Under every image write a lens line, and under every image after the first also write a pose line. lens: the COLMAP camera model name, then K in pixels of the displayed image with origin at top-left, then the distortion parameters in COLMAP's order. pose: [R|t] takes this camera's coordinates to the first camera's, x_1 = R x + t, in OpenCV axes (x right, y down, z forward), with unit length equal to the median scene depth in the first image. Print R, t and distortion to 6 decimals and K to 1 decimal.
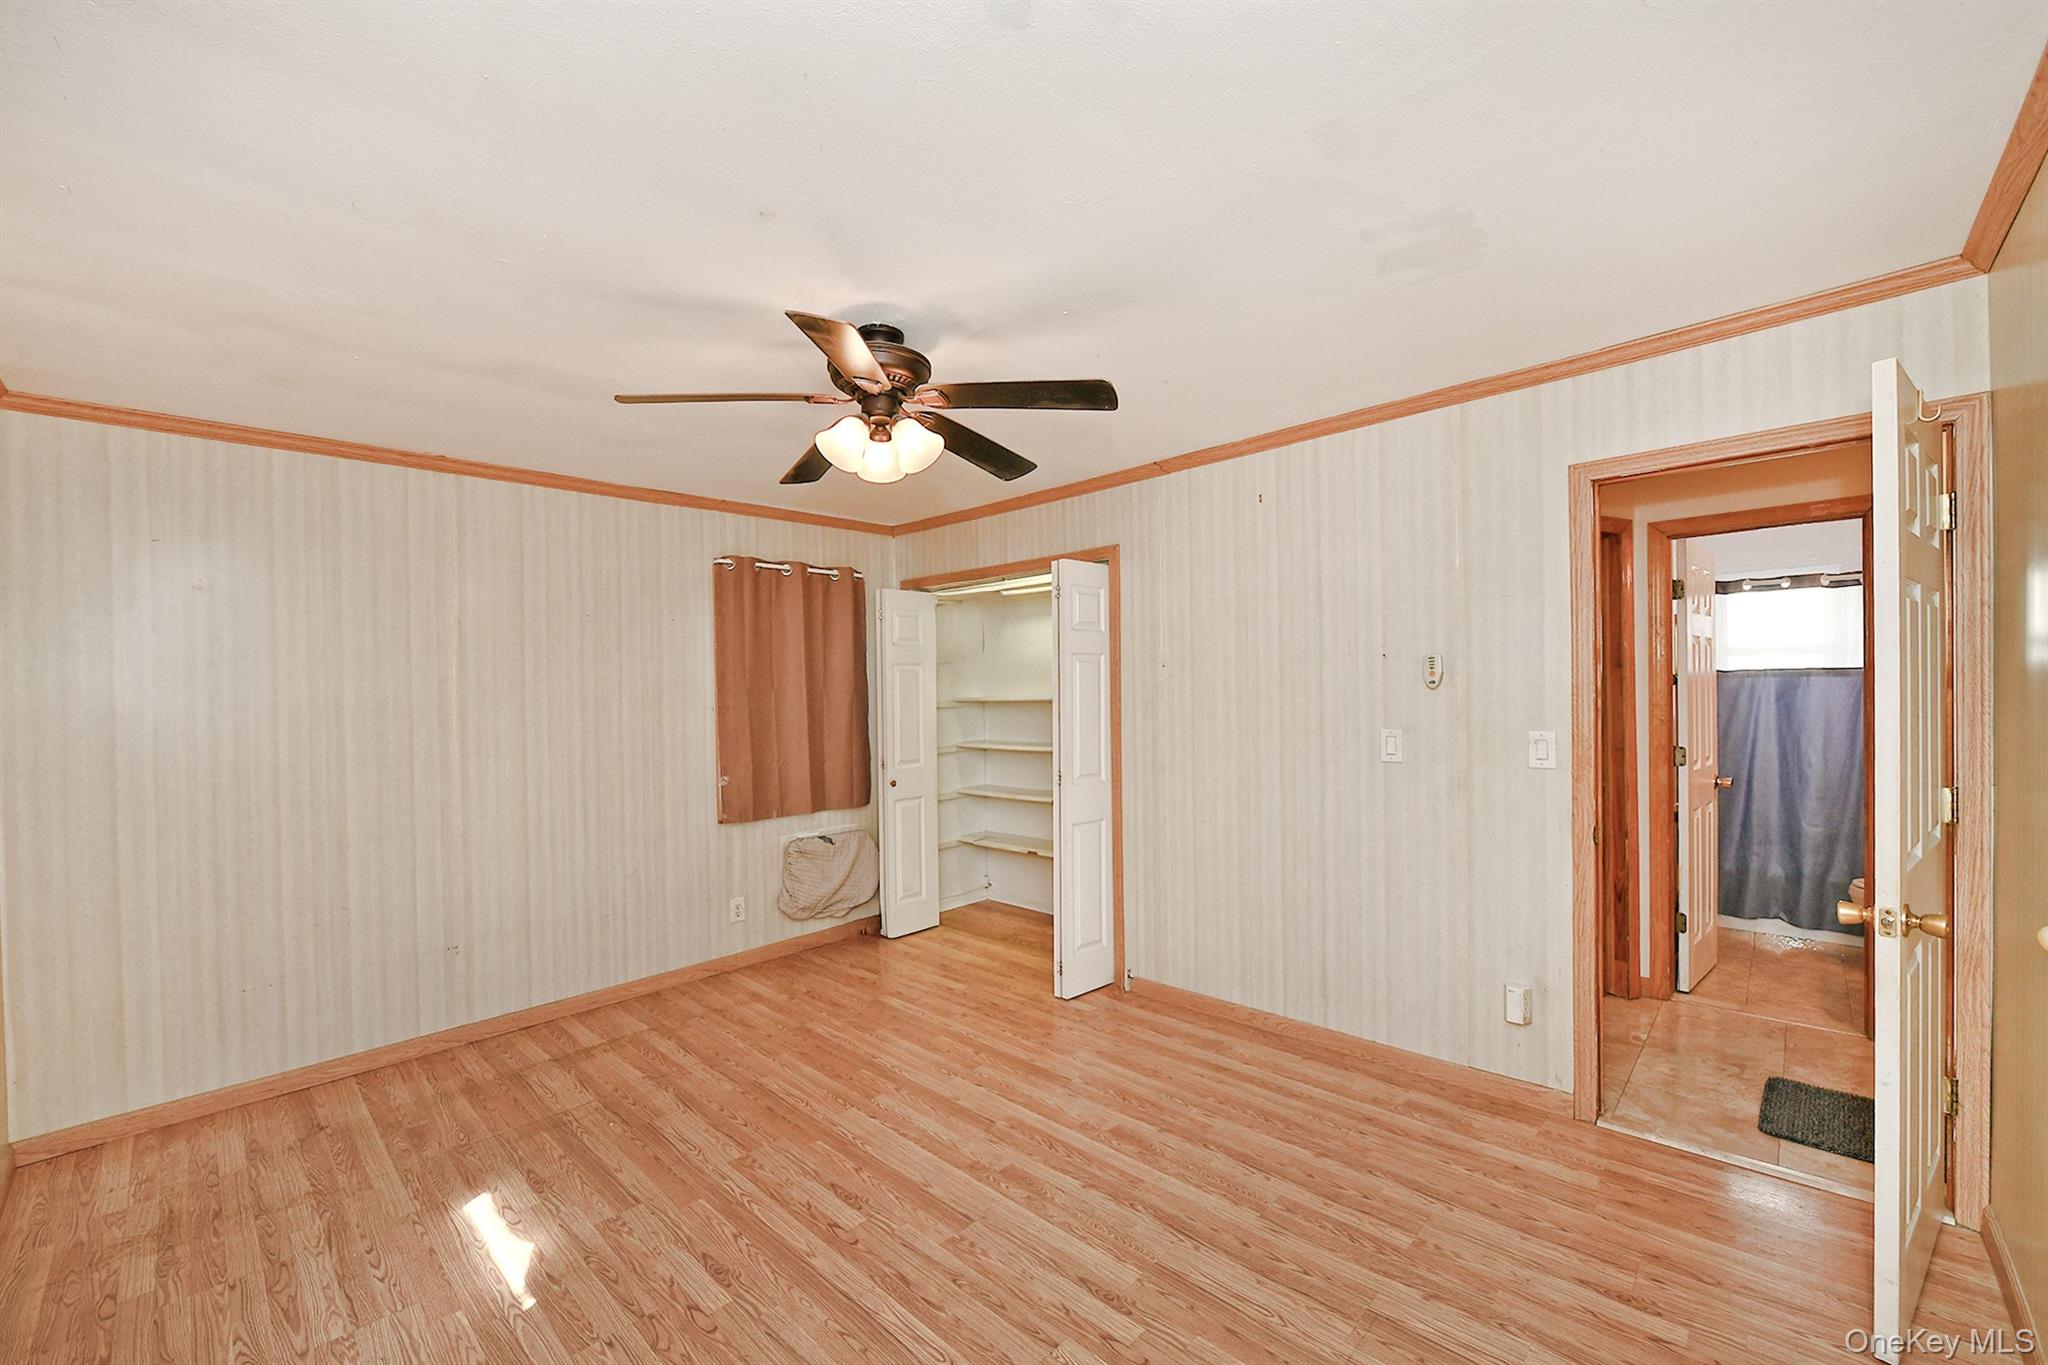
lens RADIAL K [[811.7, 0, 1044.9], [0, 811.7, 692.9], [0, 0, 1]] dist [-0.008035, -0.000328]
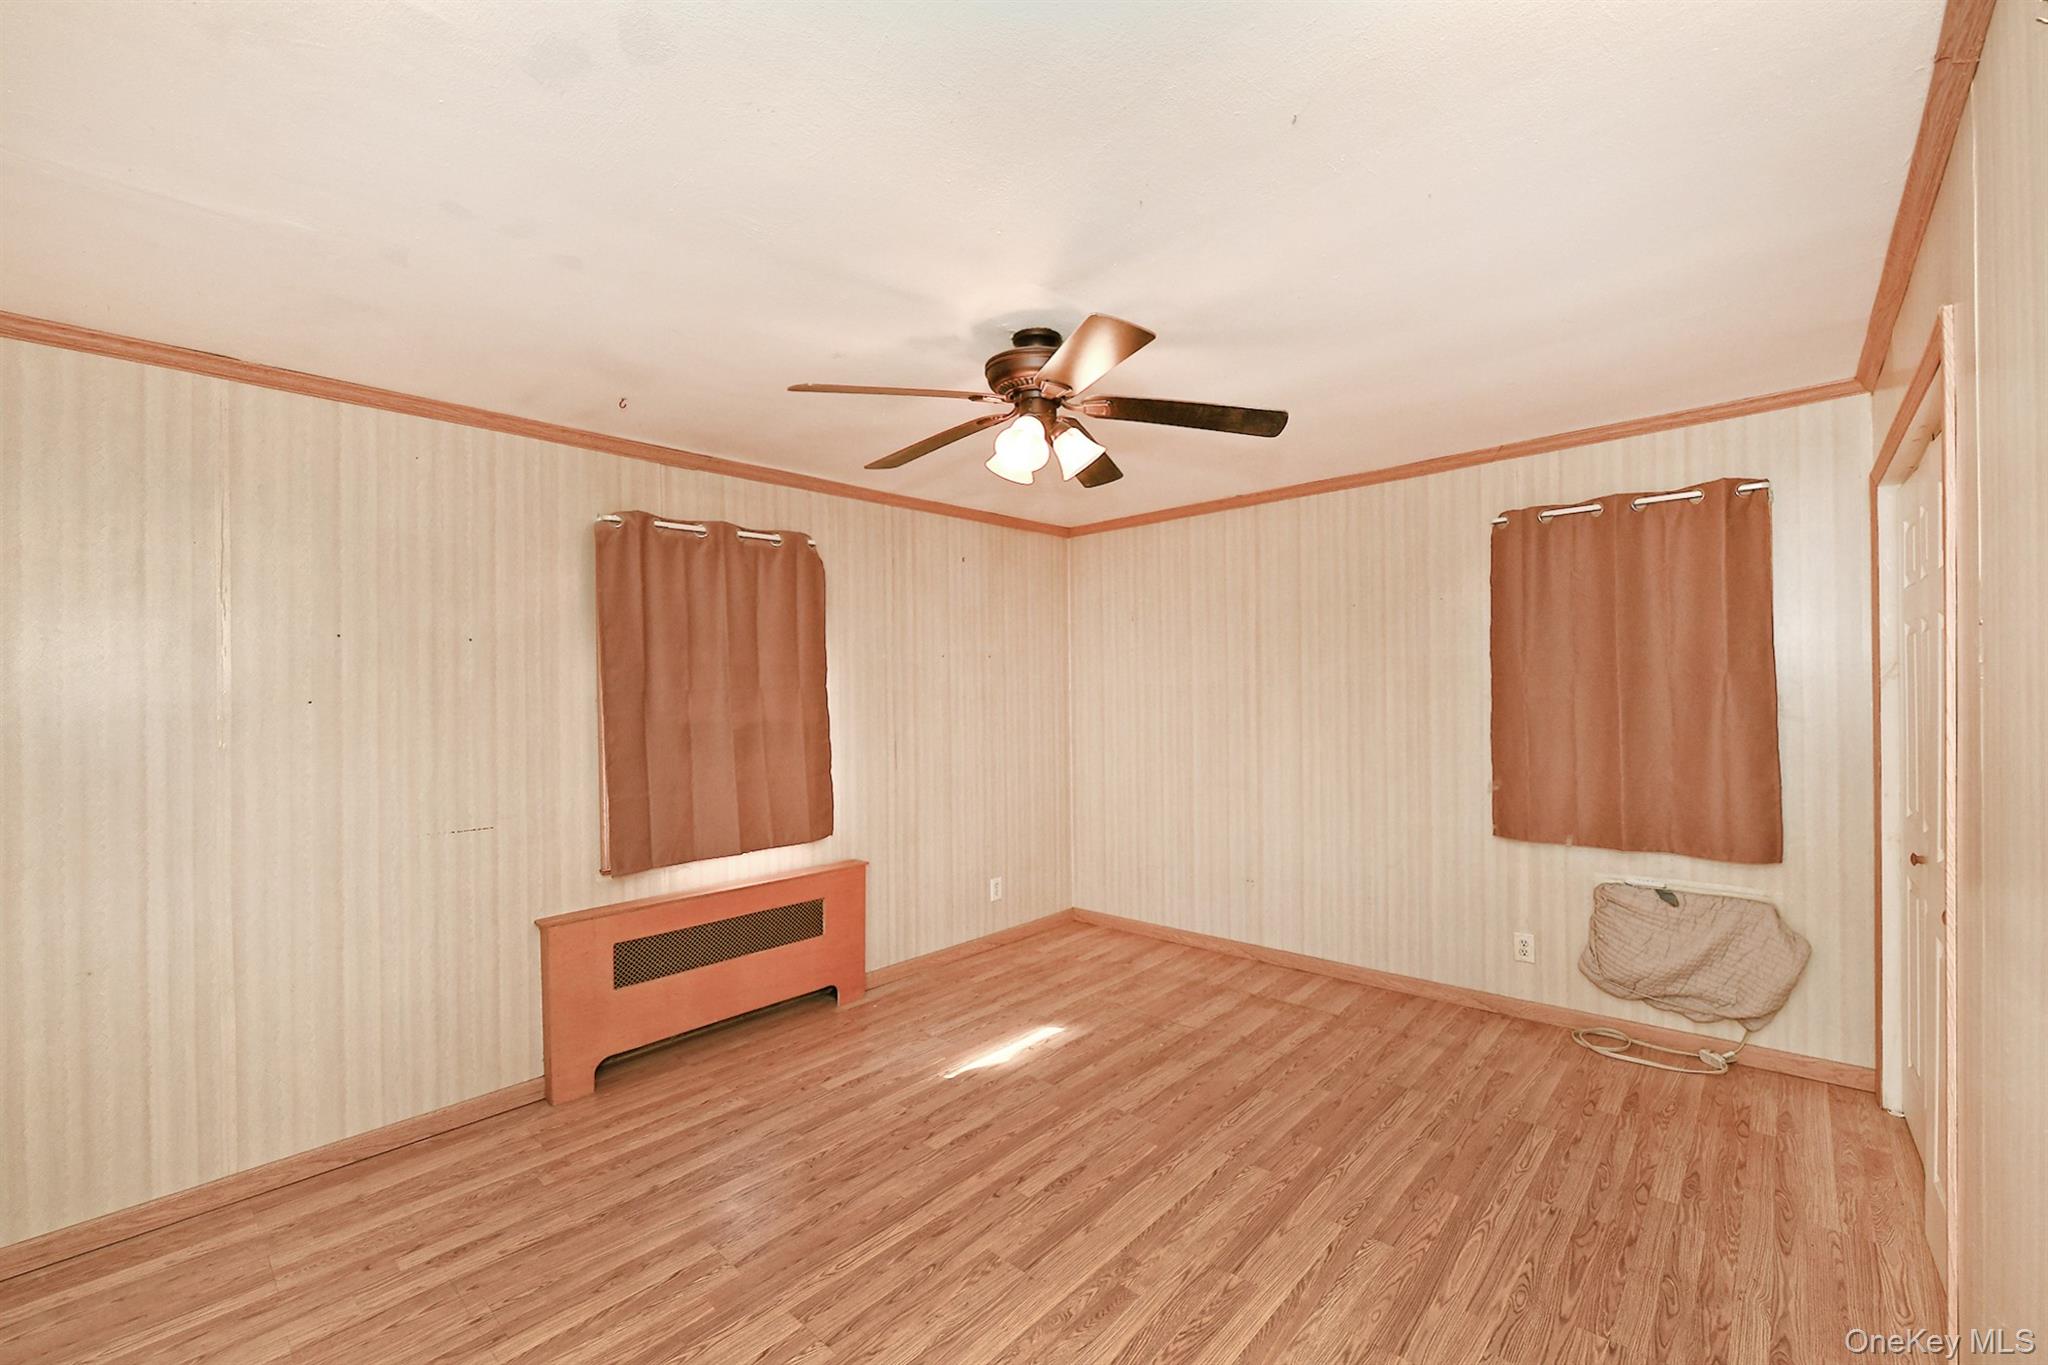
lens RADIAL K [[811.7, 0, 1045.0], [0, 811.7, 685.5], [0, 0, 1]] dist [-0.008035, -0.000328]
pose [[0.036359, 0.018236, -0.999172, 0.552547], [0.013267, 0.999737, 0.018729, -0.020776], [0.999251, -0.013937, 0.036108, 0.671969]]
